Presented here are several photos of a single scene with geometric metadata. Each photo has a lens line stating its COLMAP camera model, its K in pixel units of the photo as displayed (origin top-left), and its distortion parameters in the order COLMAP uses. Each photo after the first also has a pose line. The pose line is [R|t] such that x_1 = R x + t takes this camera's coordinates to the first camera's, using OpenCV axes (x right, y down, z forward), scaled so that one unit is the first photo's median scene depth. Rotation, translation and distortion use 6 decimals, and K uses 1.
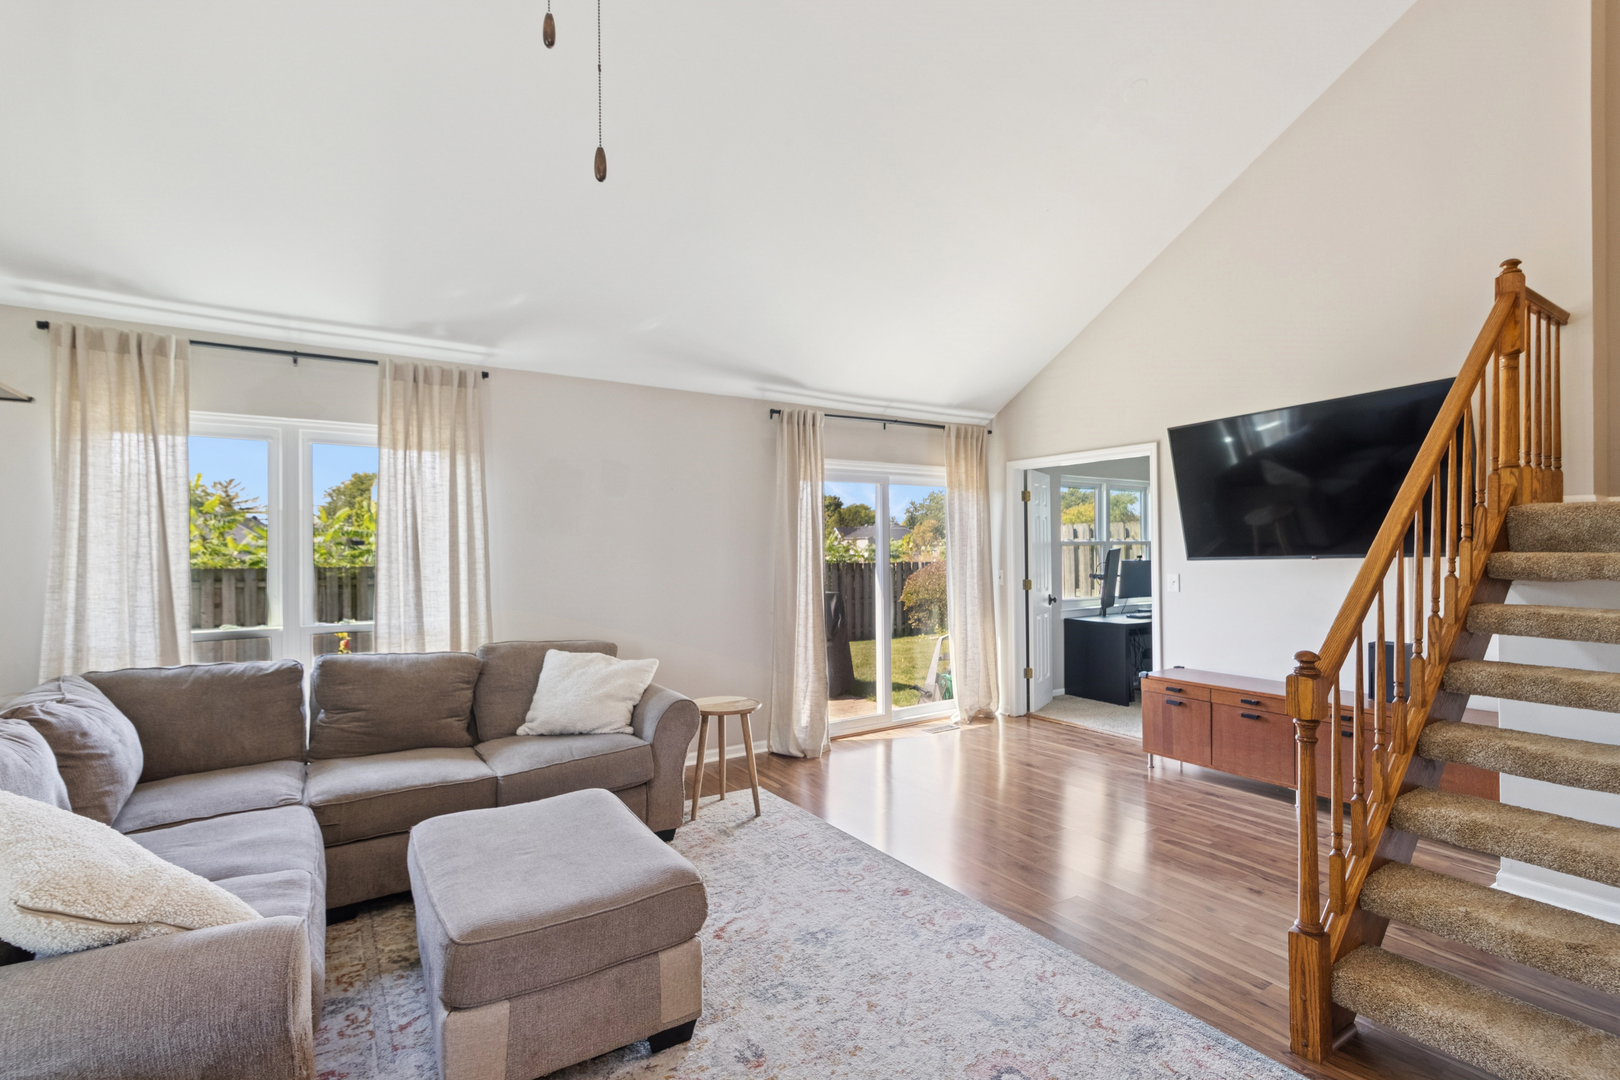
lens RADIAL K [[762.4, 0, 774.6], [0, 762.4, 556.0], [0, 0, 1]] dist [0.022087, 0.000816]
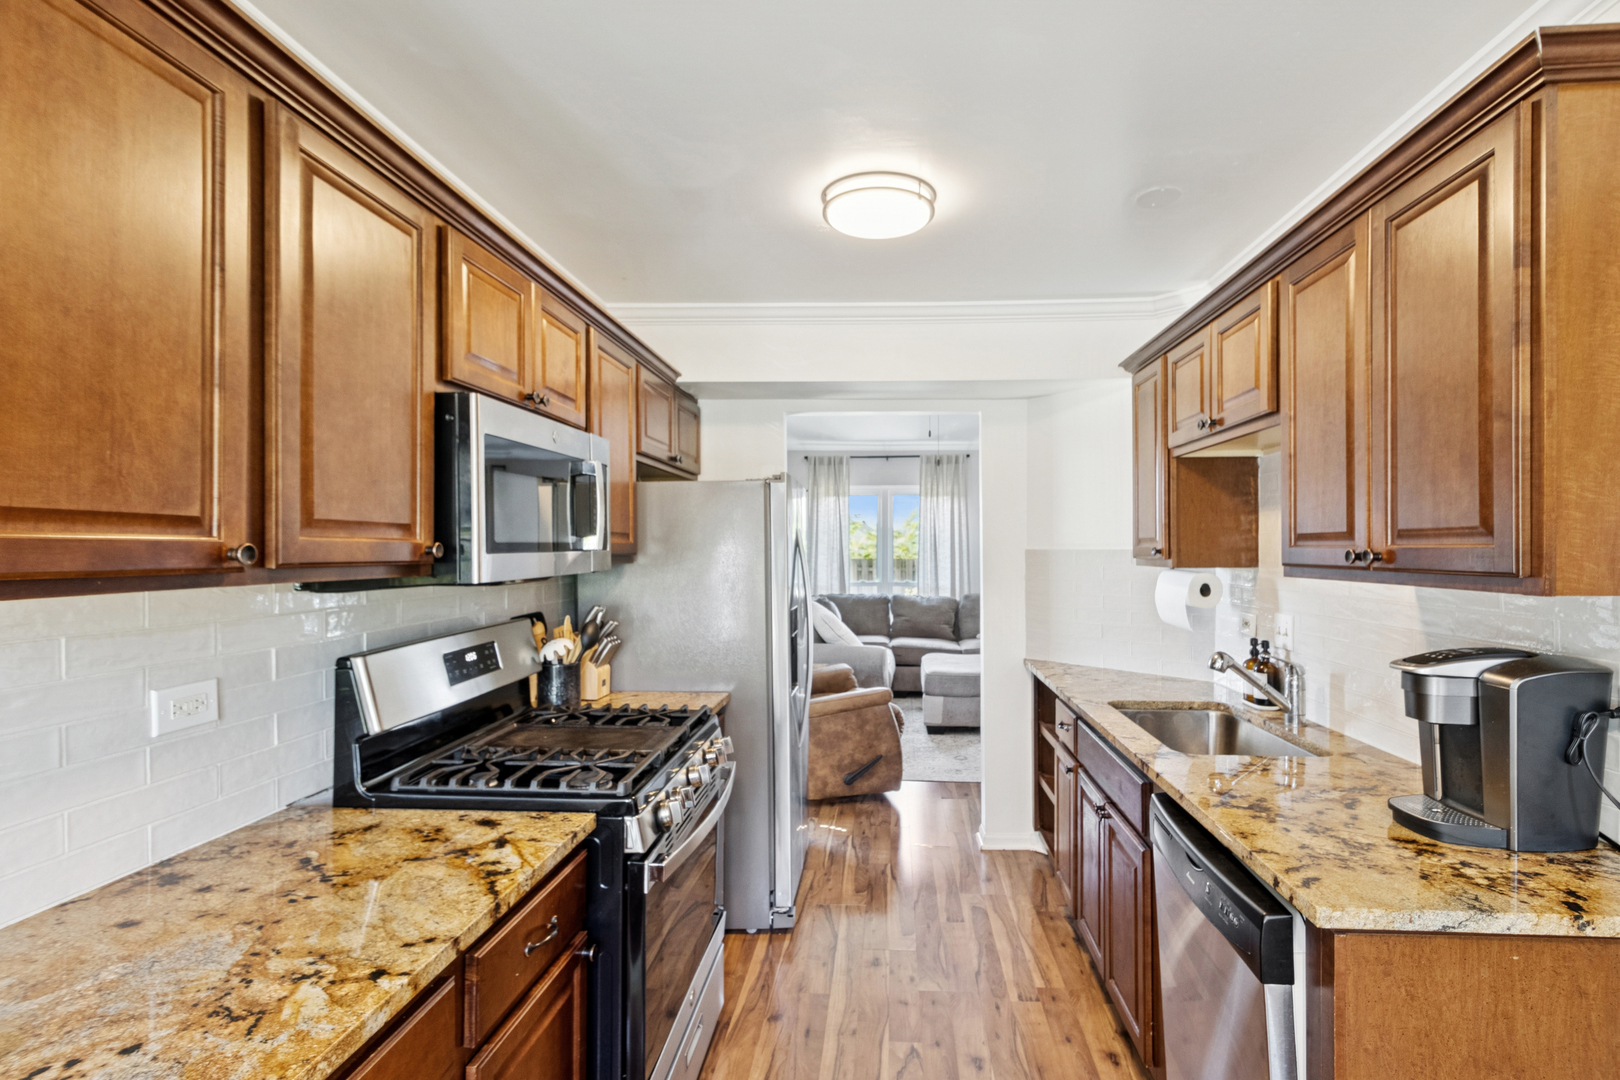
lens RADIAL K [[762.4, 0, 846.1], [0, 762.4, 556.3], [0, 0, 1]] dist [0.022087, 0.000816]
pose [[0.820600, 0.009104, -0.571430, 0.514720], [-0.006798, 0.999958, 0.006169, 0.008415], [0.571462, -0.001177, 0.820628, -0.819016]]
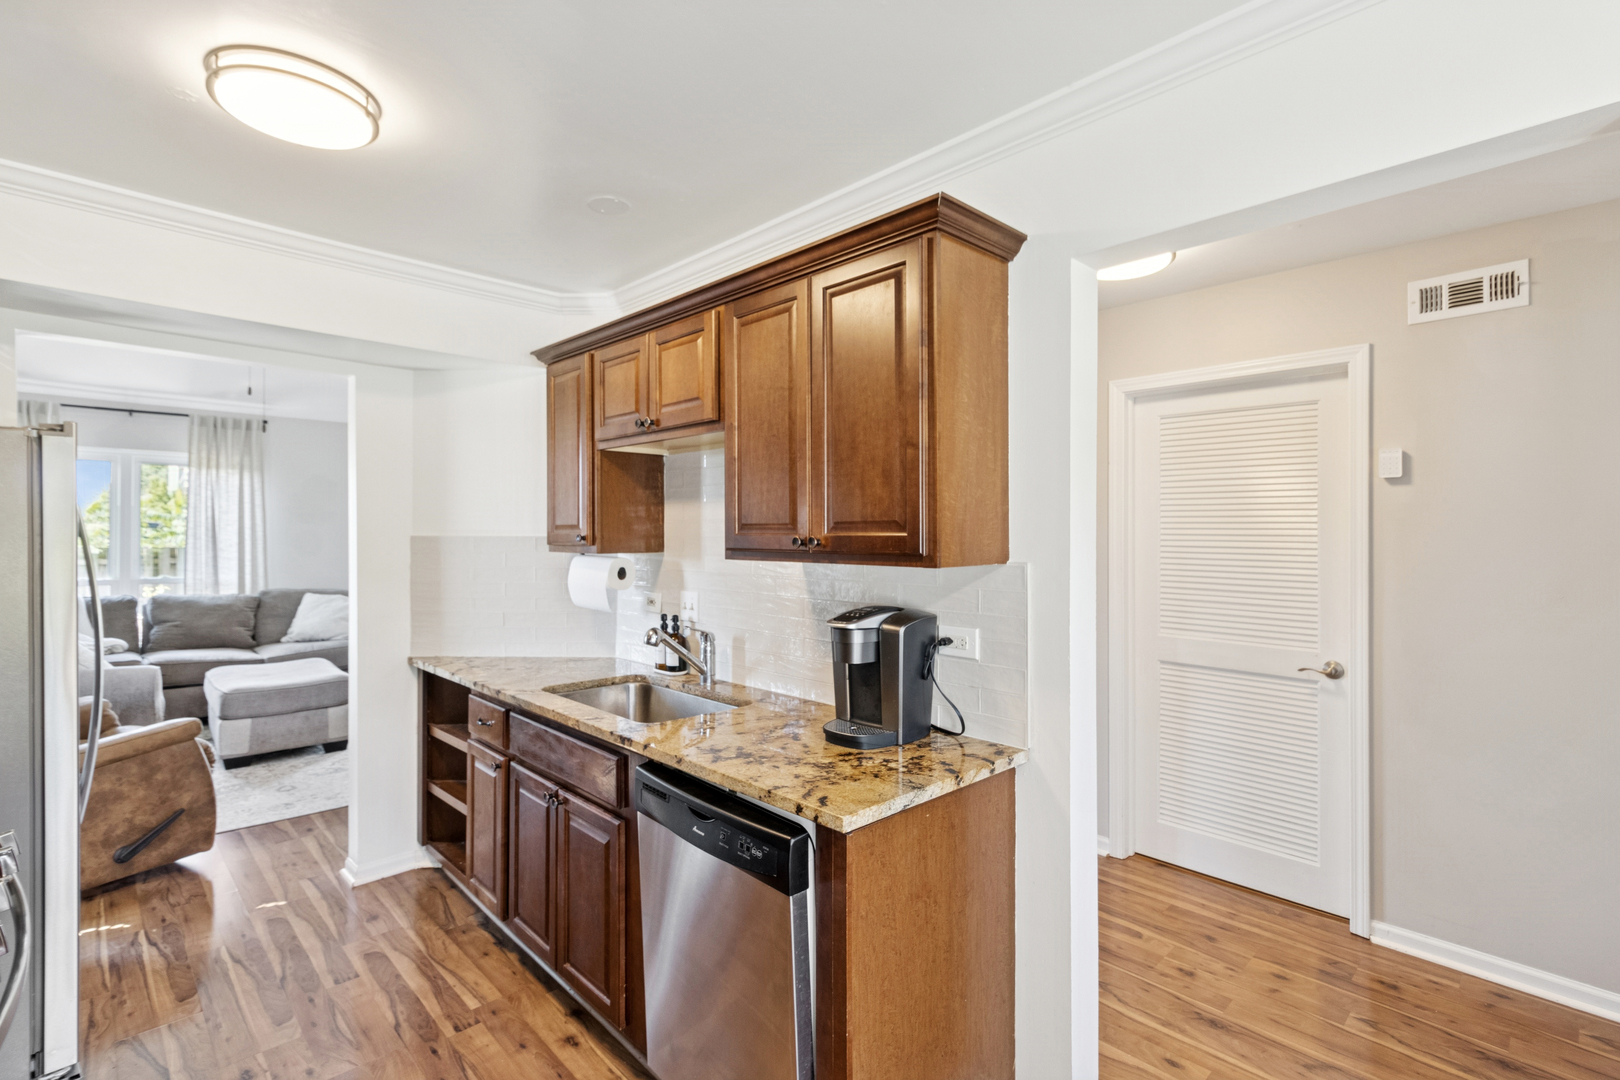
lens RADIAL K [[762.4, 0, 778.0], [0, 762.4, 532.4], [0, 0, 1]] dist [0.022087, 0.000816]
pose [[0.983191, 0.006726, 0.182458, 0.412684], [-0.004602, 0.999917, -0.012063, 0.008874], [-0.182524, 0.011021, 0.983140, -0.833466]]
